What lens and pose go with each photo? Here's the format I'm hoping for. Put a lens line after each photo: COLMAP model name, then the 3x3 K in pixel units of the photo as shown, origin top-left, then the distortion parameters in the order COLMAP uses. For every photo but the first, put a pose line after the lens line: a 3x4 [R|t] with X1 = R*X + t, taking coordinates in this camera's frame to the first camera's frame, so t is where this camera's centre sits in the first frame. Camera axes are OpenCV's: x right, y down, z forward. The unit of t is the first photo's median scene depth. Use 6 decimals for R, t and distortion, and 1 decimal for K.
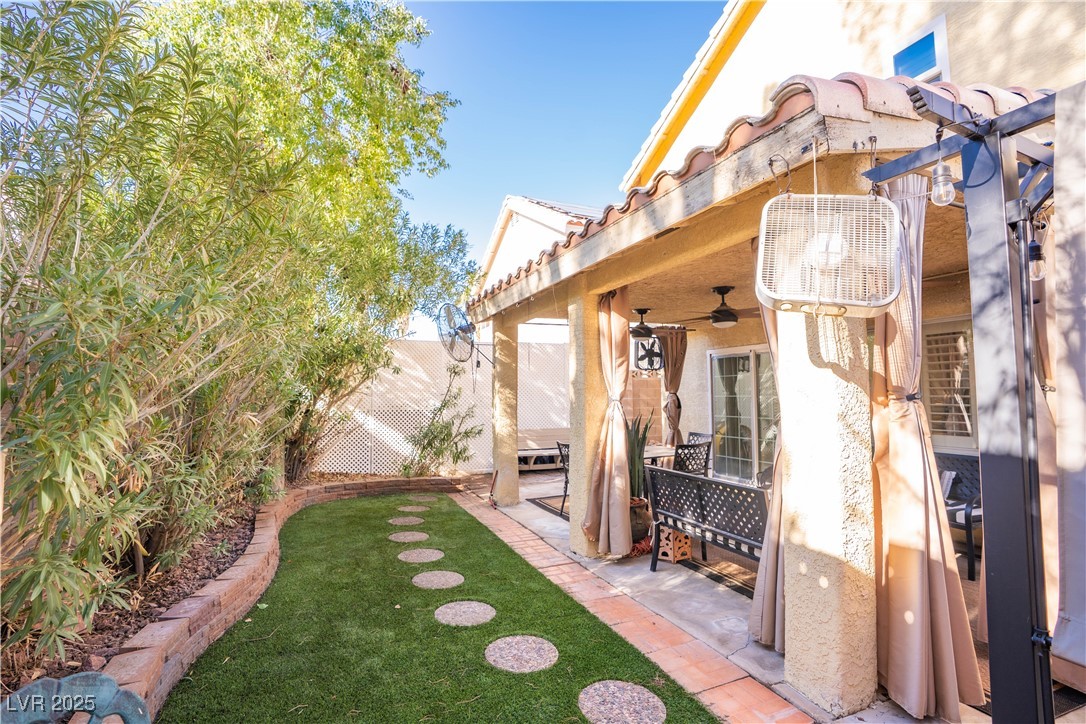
lens RADIAL K [[518.9, 0, 543.0], [0, 518.9, 362.0], [0, 0, 1]] dist [-0.069002, 0.029042]
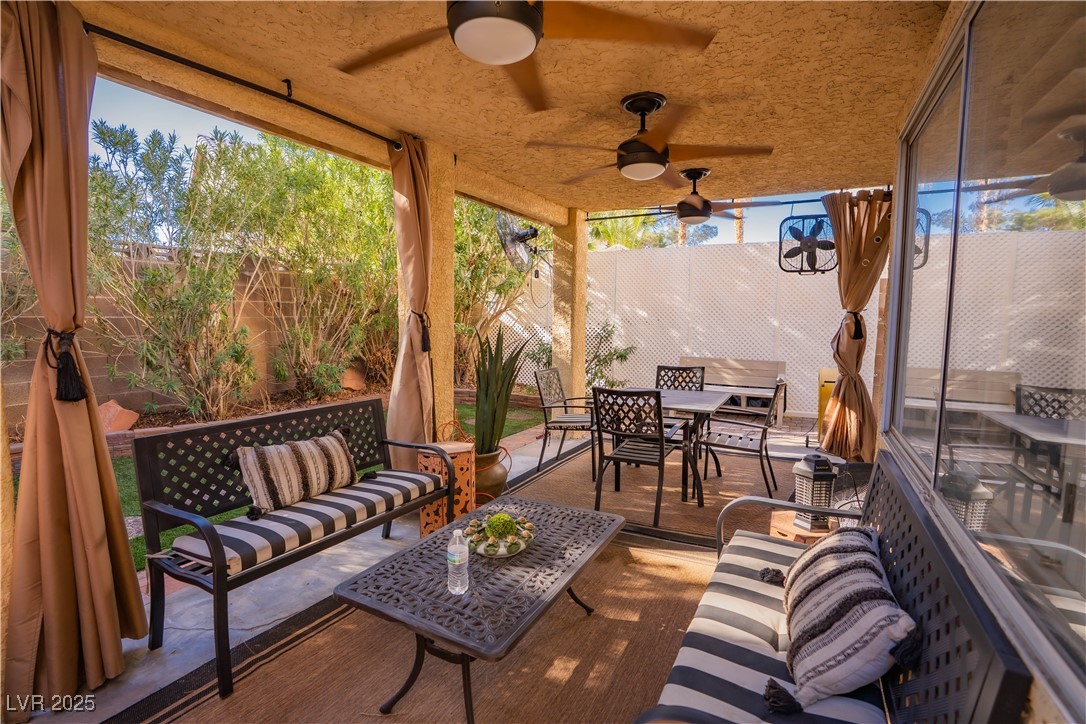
lens RADIAL K [[518.9, 0, 543.0], [0, 518.9, 362.0], [0, 0, 1]] dist [-0.069002, 0.029042]
pose [[0.647499, 0.080552, -0.757797, 0.467985], [0.025766, 0.991515, 0.127412, 0.036044], [0.761630, -0.102024, 0.639930, 0.373975]]
